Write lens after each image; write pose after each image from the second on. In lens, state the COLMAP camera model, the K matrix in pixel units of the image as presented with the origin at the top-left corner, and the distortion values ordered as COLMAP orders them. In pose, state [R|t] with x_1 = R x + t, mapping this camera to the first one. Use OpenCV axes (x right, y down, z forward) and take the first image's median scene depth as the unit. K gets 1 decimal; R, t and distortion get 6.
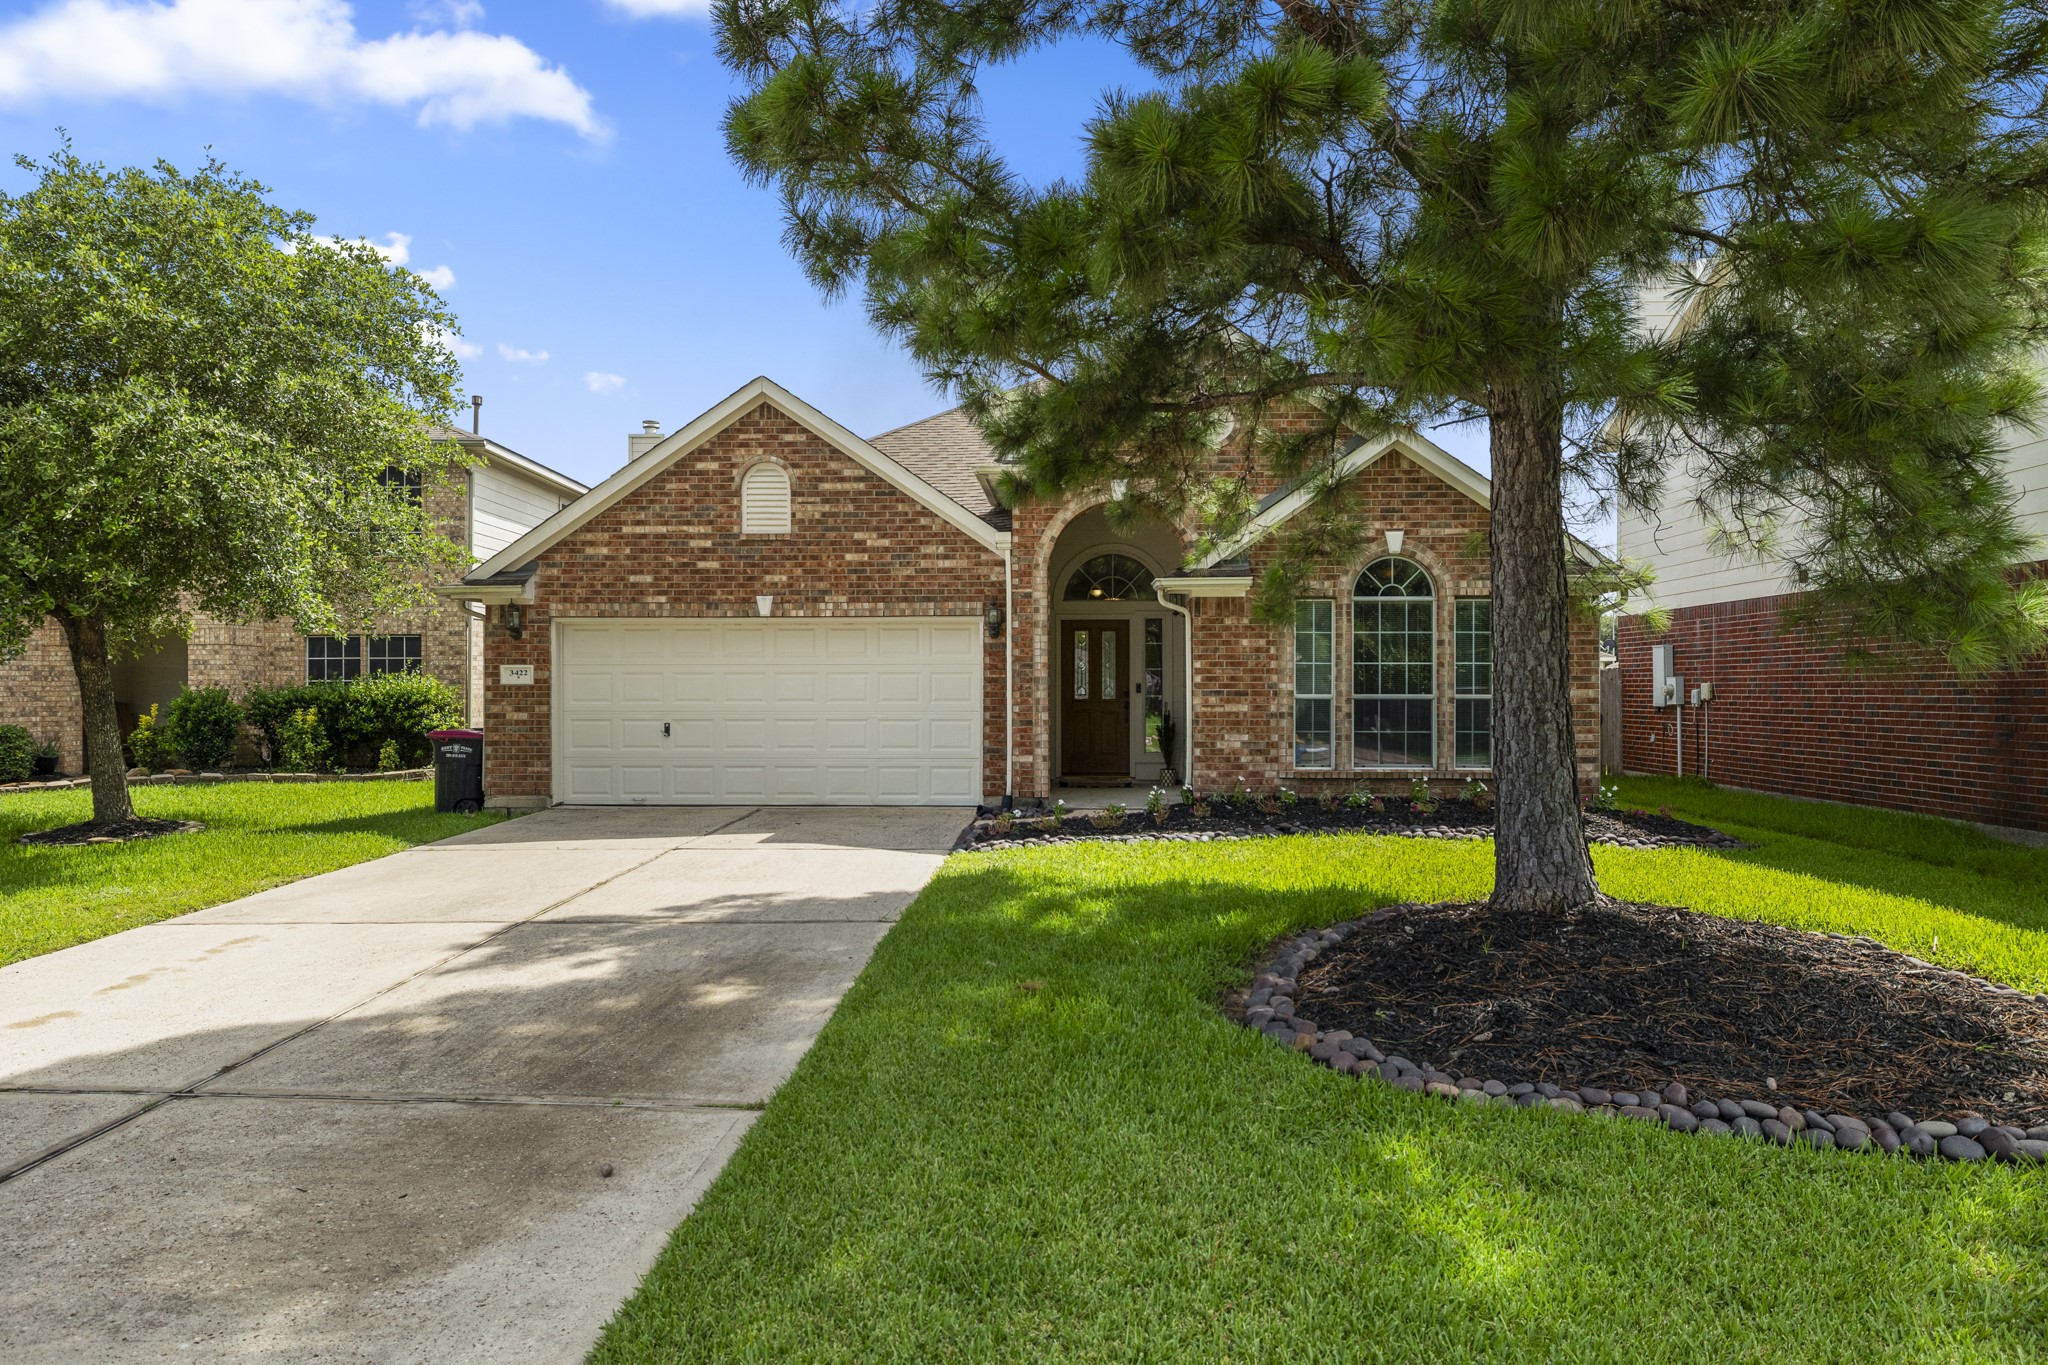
lens RADIAL K [[1303.2, 0, 1023.9], [0, 1303.2, 685.0], [0, 0, 1]] dist [0.006844, 0.000474]
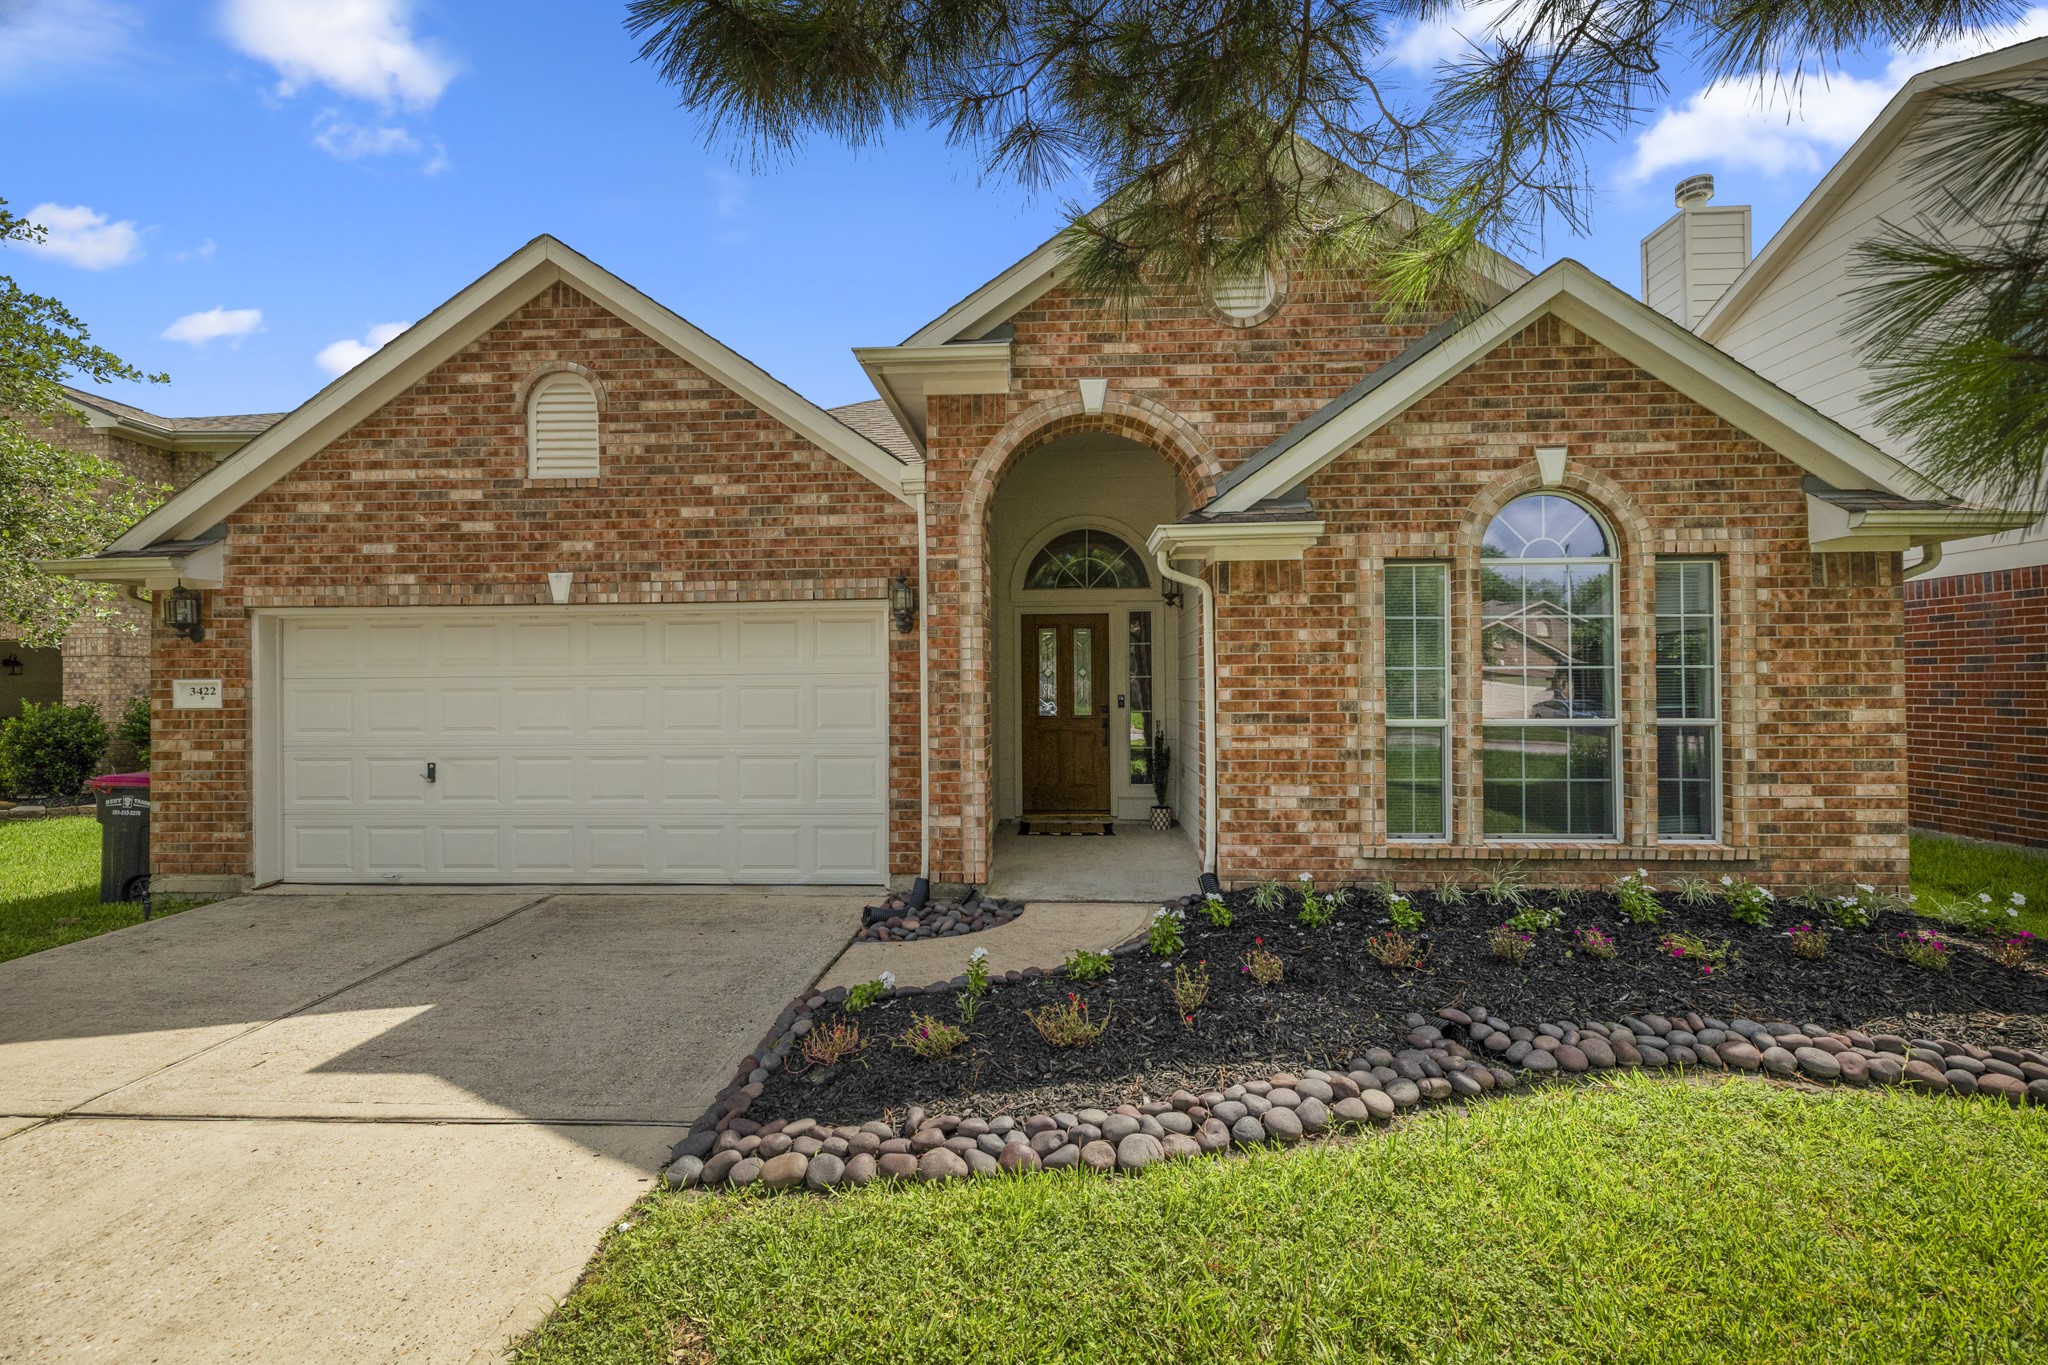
lens RADIAL K [[864.2, 0, 1023.8], [0, 864.2, 687.7], [0, 0, 1]] dist [-0.003032, 0.000717]
pose [[0.999923, -0.007081, -0.010220, 0.040981], [0.007135, 0.999961, 0.005185, -0.010430], [0.010183, -0.005257, 0.999934, 0.564850]]
